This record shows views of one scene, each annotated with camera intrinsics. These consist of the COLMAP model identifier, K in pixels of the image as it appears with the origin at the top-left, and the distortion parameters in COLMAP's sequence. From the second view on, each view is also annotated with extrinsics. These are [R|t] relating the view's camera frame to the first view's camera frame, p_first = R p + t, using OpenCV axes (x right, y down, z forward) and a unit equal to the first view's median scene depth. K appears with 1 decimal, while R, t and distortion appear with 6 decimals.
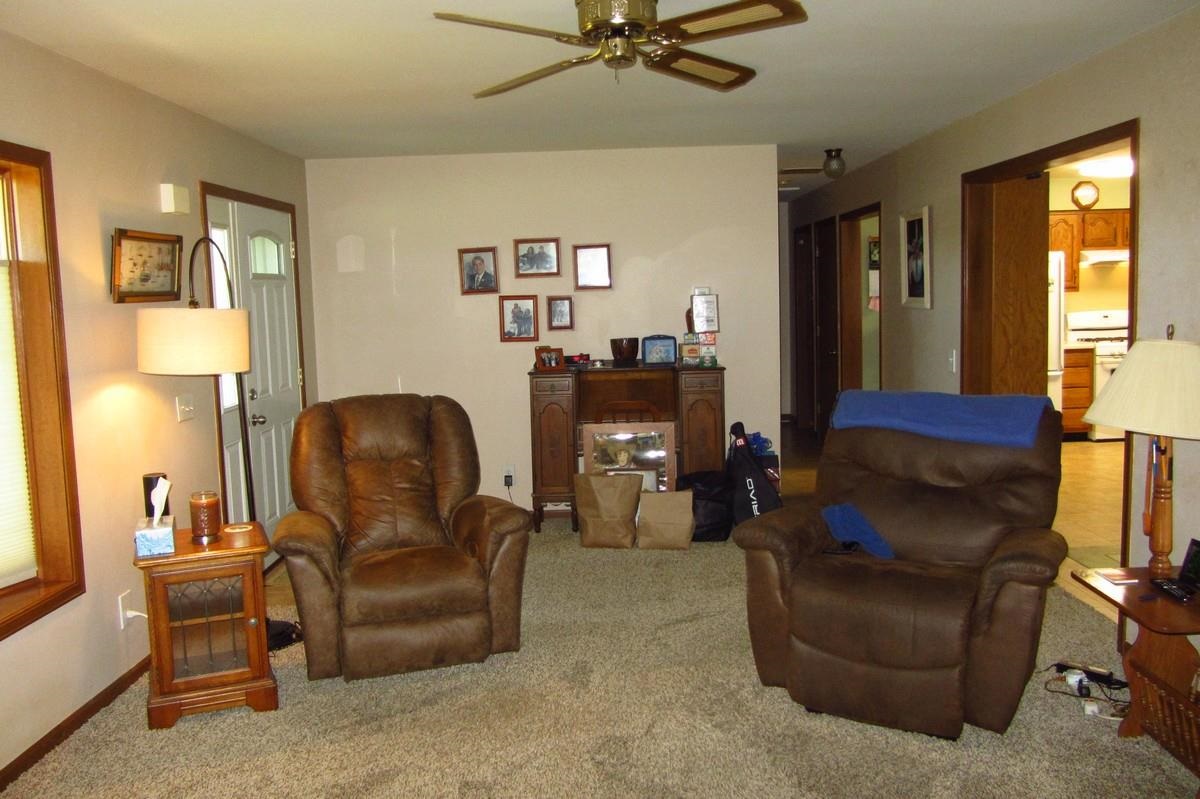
lens RADIAL K [[981.7, 0, 601.0], [0, 981.7, 389.9], [0, 0, 1]] dist [-0.043459, -0.001817]
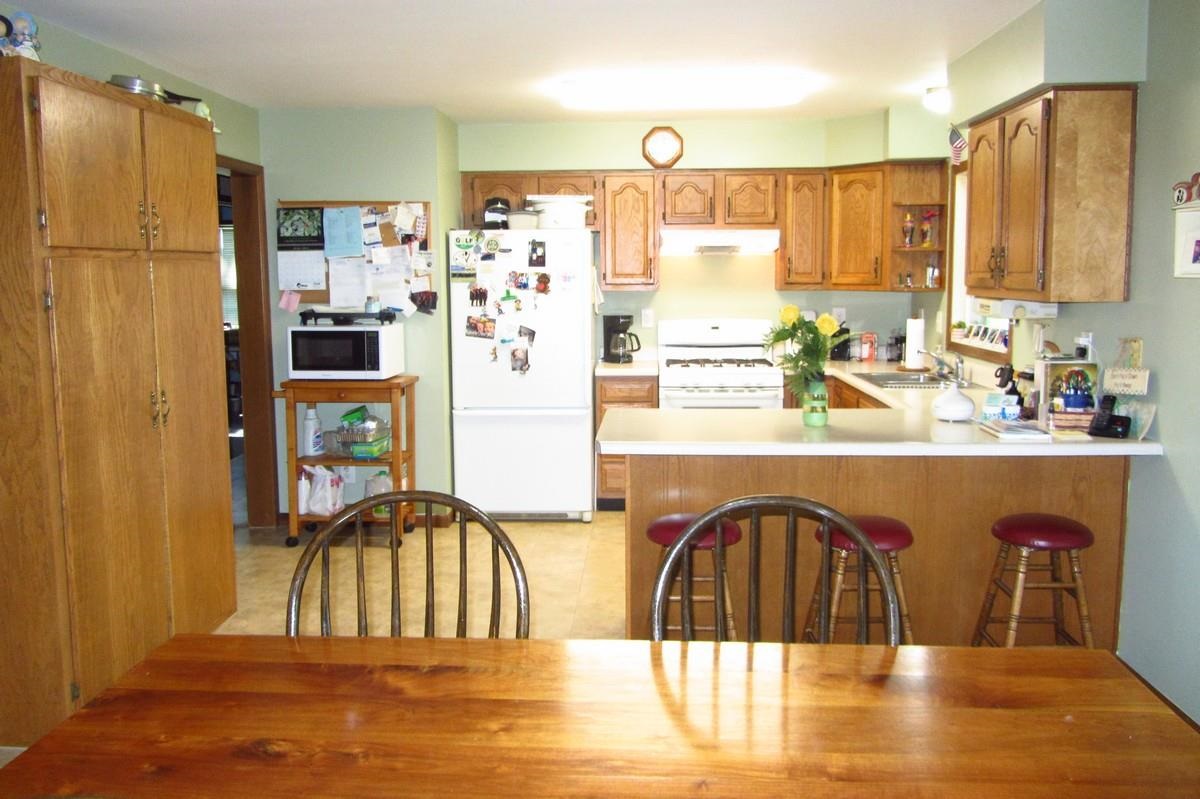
lens RADIAL K [[991.3, 0, 608.9], [0, 991.3, 393.9], [0, 0, 1]] dist [-0.039374, 0.010736]
pose [[0.998774, 0.033463, -0.036489, 0.489888], [-0.032692, 0.999234, 0.021513, -0.043132], [0.037180, -0.020294, 0.999102, 0.307468]]
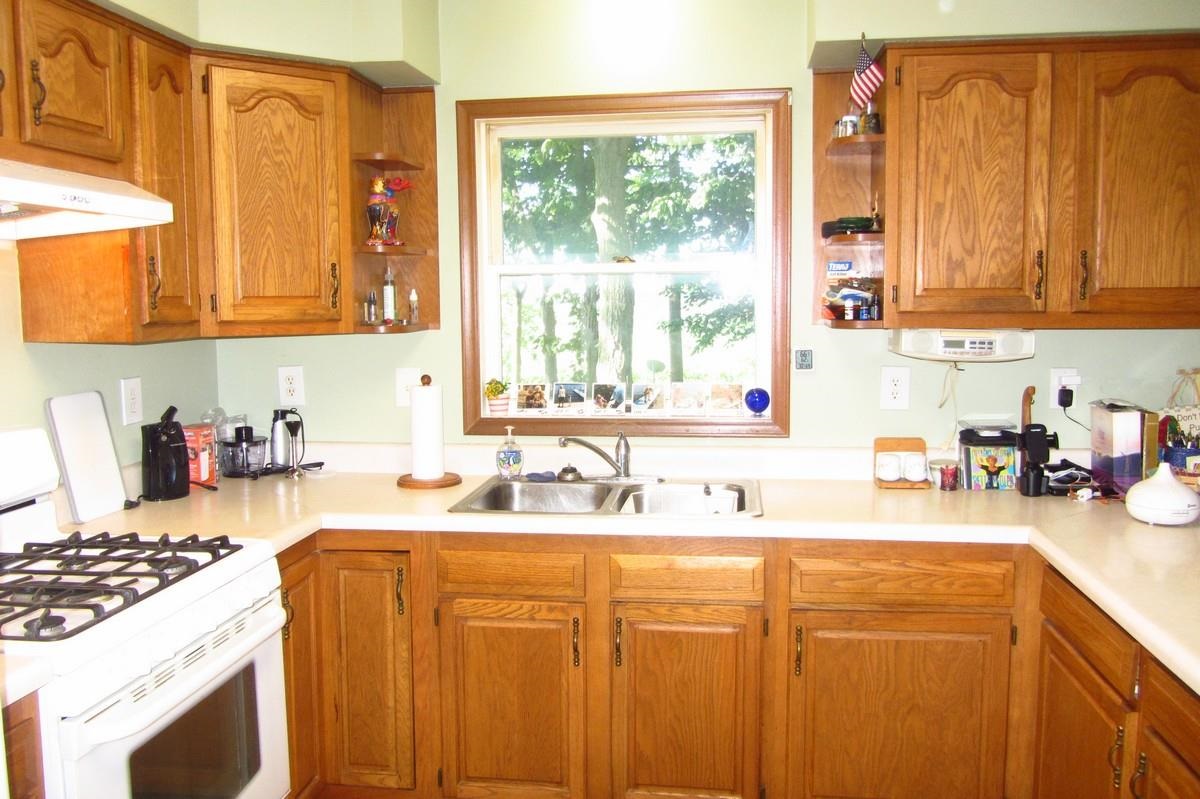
lens RADIAL K [[981.7, 0, 601.0], [0, 981.7, 389.9], [0, 0, 1]] dist [-0.043459, -0.001817]
pose [[0.136540, -0.059953, 0.988819, 0.345052], [0.105272, 0.993393, 0.045694, -0.091565], [-0.985025, 0.097856, 0.141949, 0.852241]]
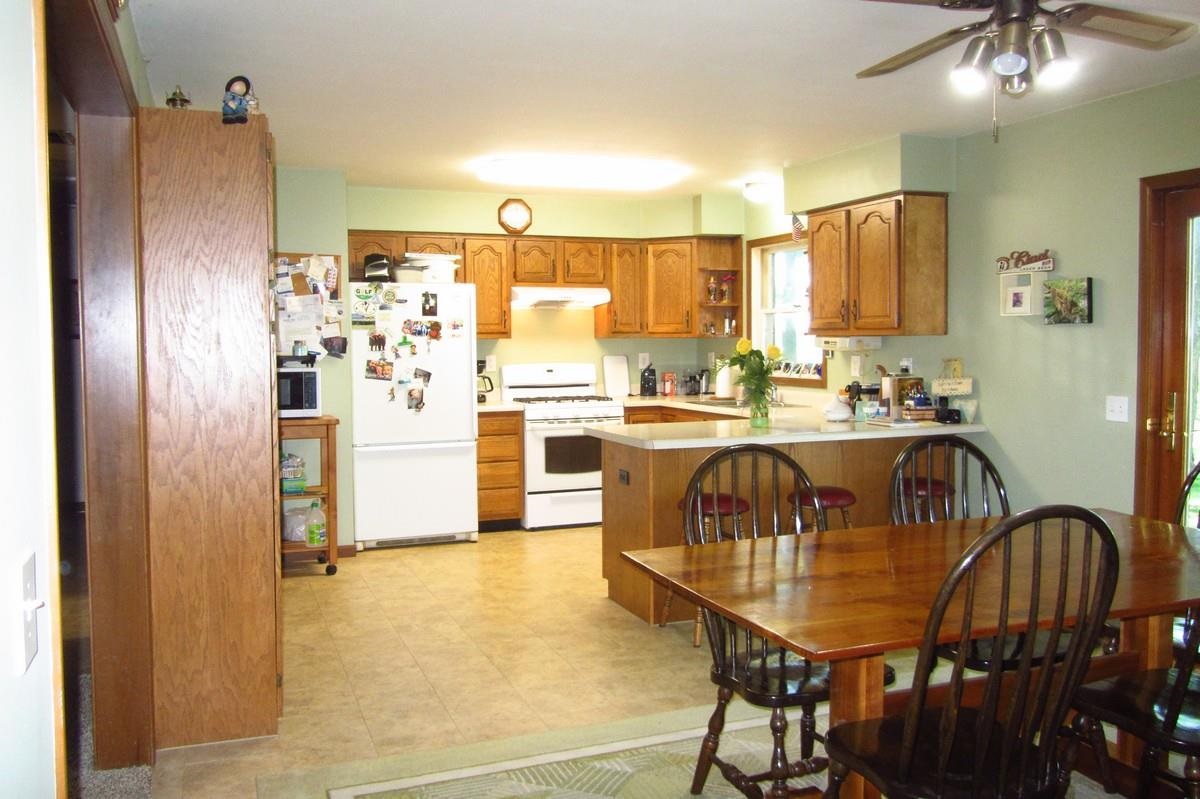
lens RADIAL K [[991.3, 0, 608.9], [0, 991.3, 393.9], [0, 0, 1]] dist [-0.039374, 0.010736]
pose [[0.926528, 0.007733, 0.376145, 0.267306], [0.012513, 0.998602, -0.051353, -0.014452], [-0.376017, 0.052287, 0.925137, 0.233712]]
